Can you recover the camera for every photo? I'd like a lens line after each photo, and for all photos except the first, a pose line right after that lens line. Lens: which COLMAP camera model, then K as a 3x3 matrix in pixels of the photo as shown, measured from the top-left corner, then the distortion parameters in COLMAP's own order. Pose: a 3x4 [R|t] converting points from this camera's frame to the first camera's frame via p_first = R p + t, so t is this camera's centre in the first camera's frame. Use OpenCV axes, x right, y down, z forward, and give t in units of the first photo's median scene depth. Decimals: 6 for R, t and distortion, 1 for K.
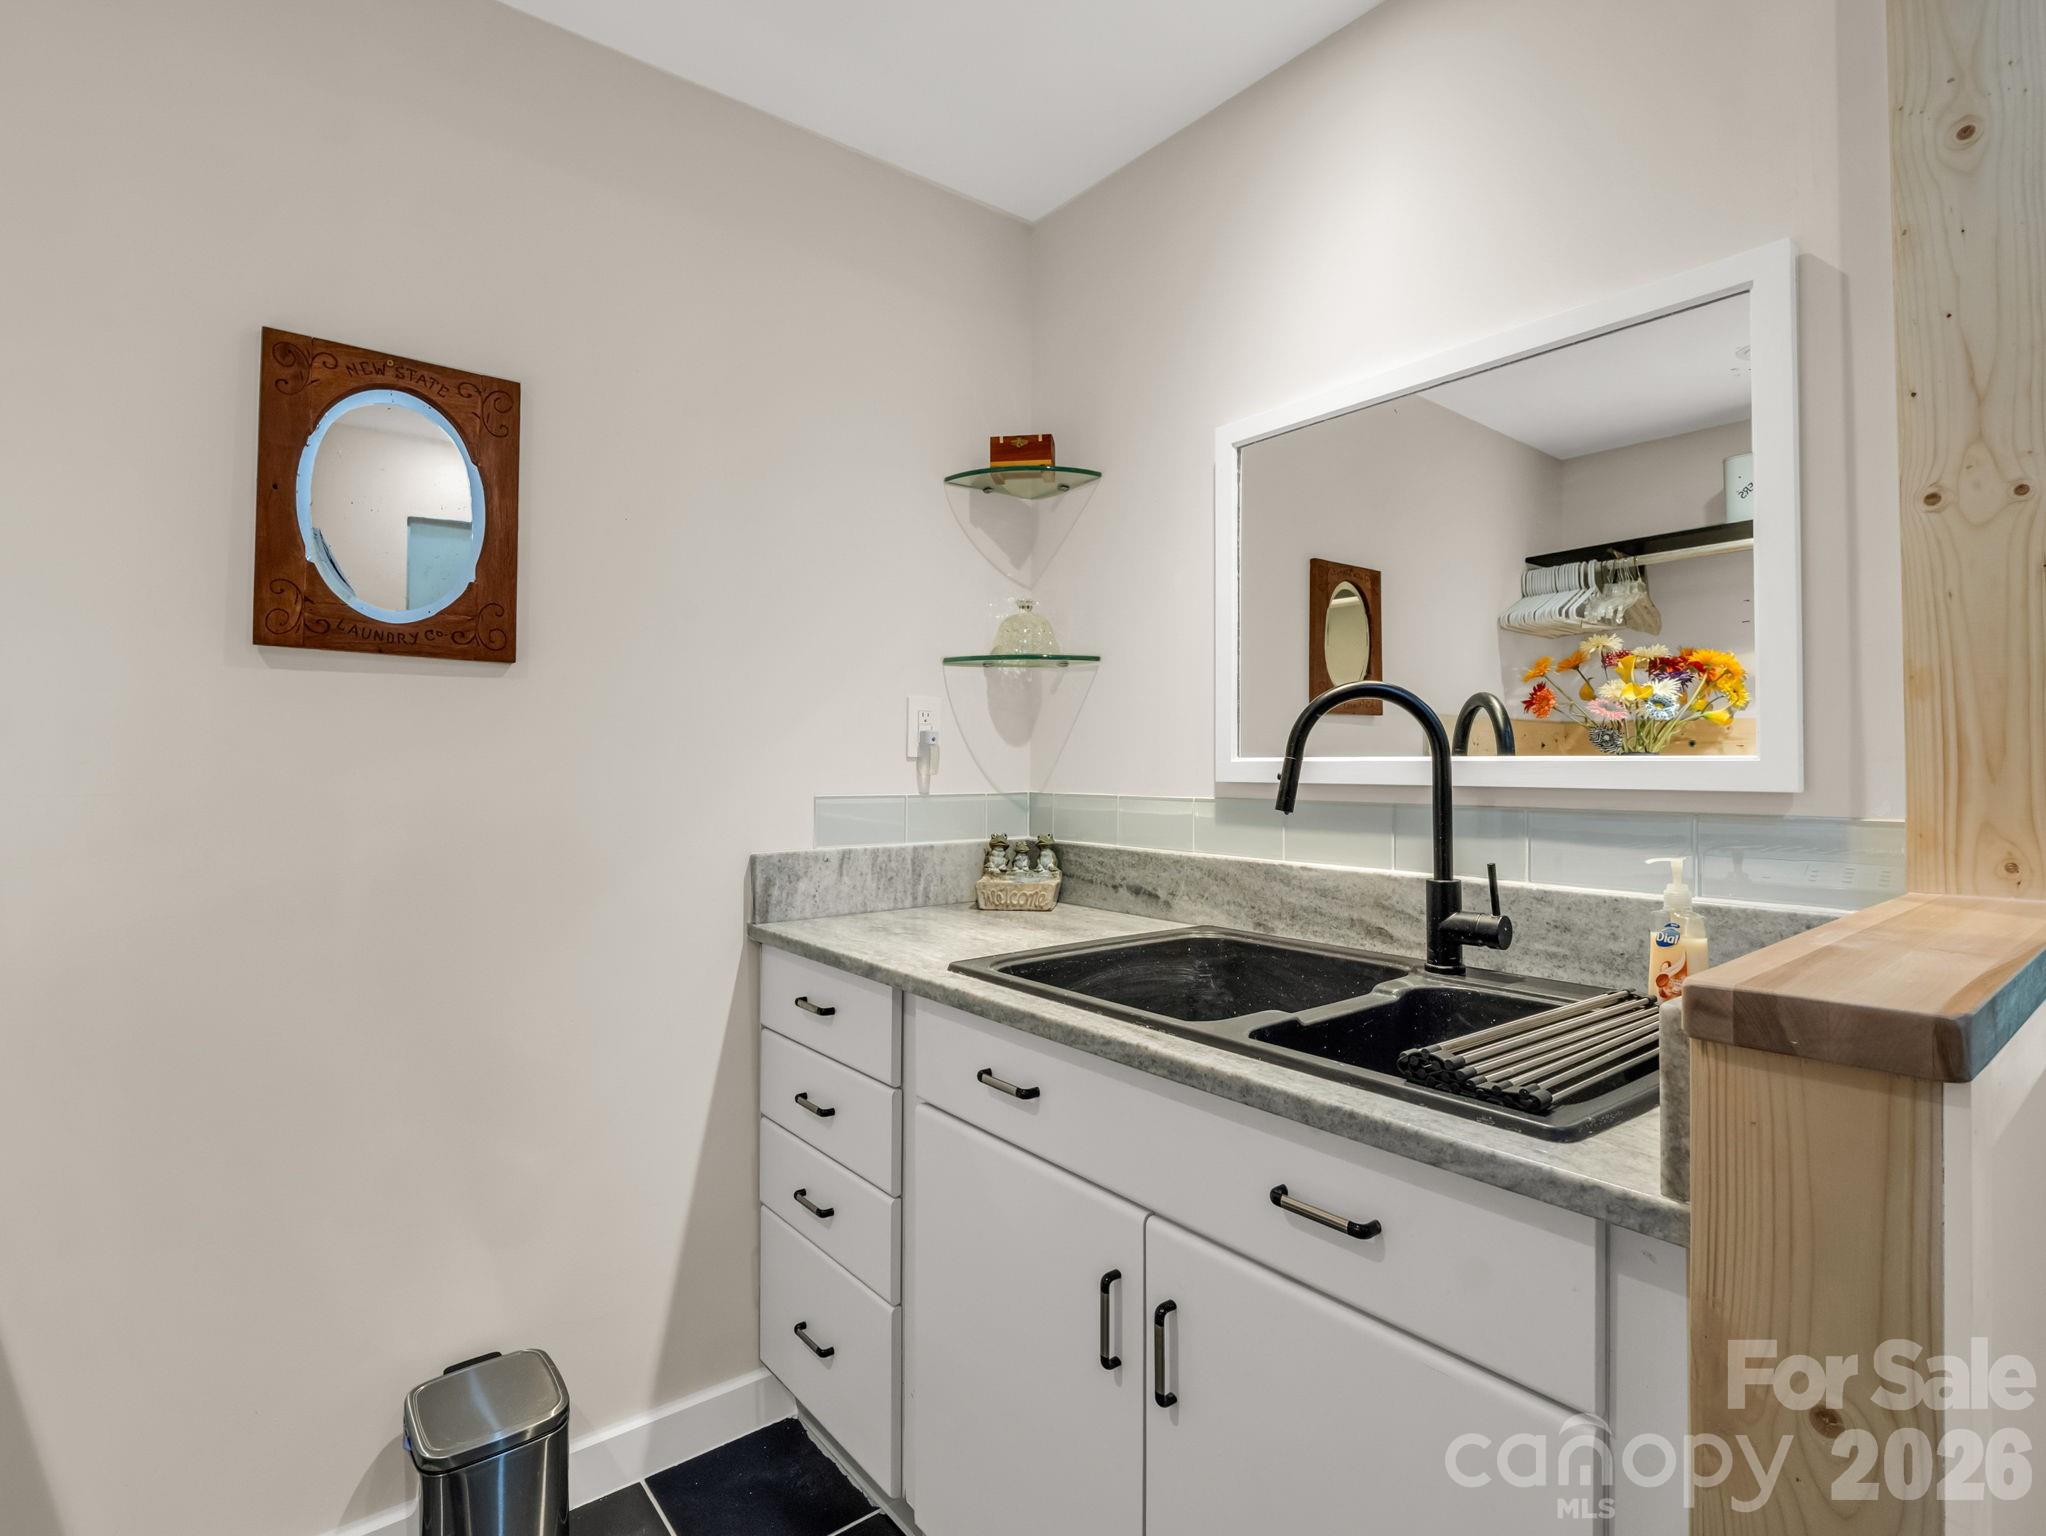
lens RADIAL K [[1014.5, 0, 1023.5], [0, 1014.5, 754.2], [0, 0, 1]] dist [-0.016807, -0.000372]
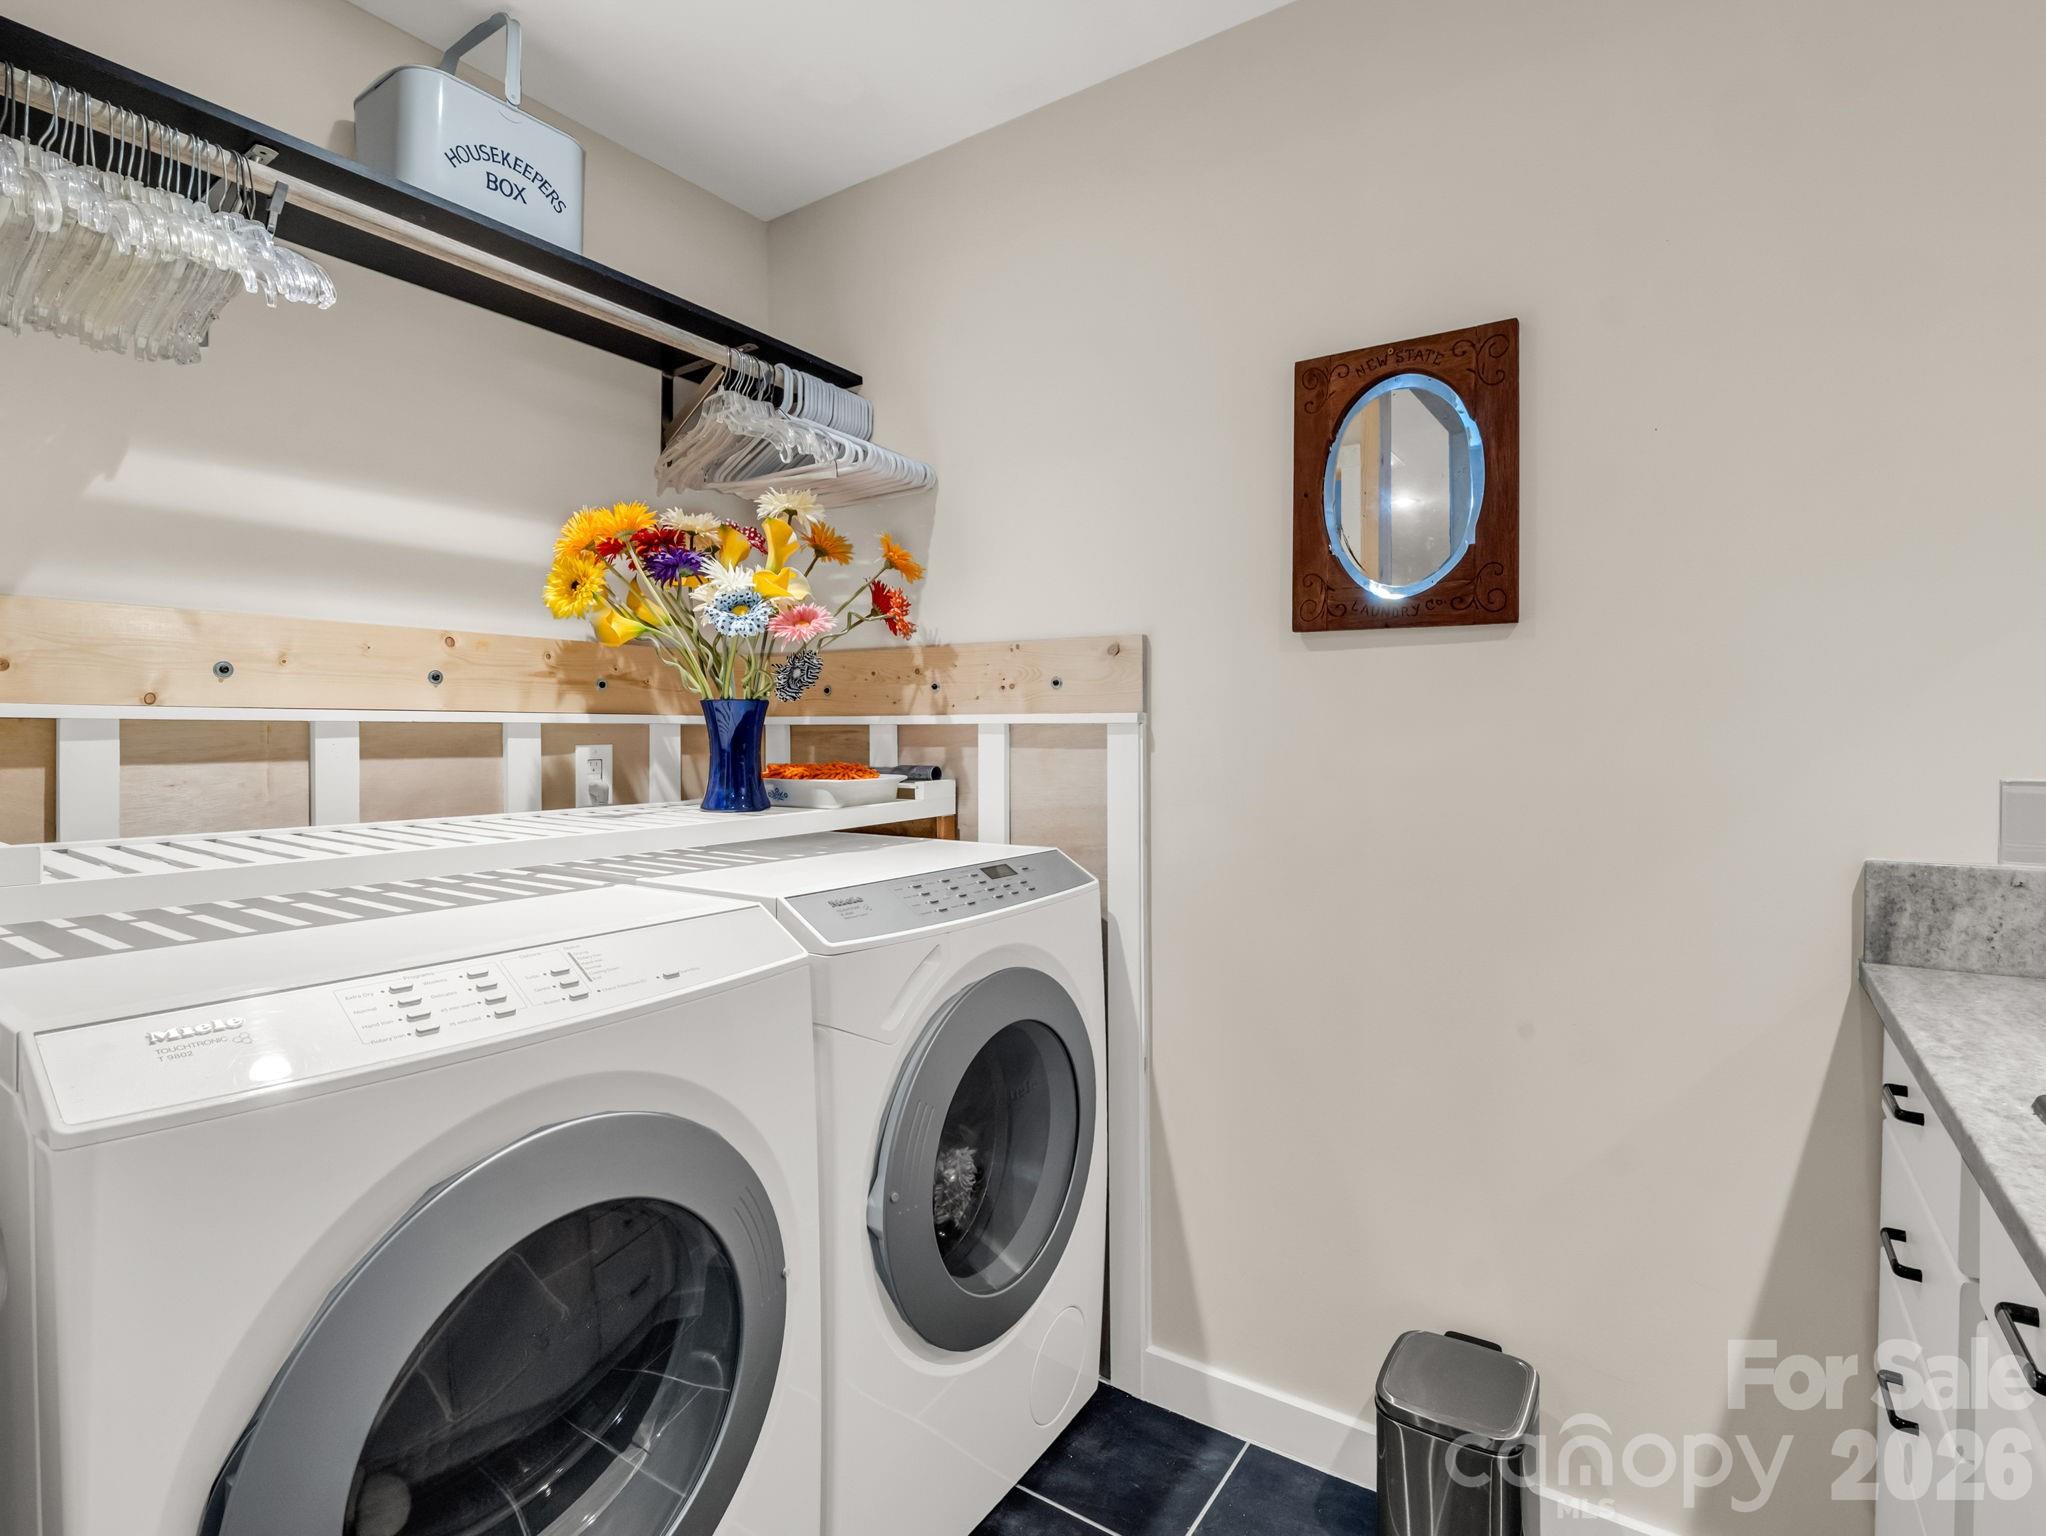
lens RADIAL K [[1014.5, 0, 1023.5], [0, 1014.5, 754.2], [0, 0, 1]] dist [-0.016807, -0.000372]
pose [[0.287005, 0.011906, -0.957855, 0.263564], [0.009504, 0.999838, 0.015275, 0.012370], [0.957882, -0.013487, 0.286846, 0.306210]]
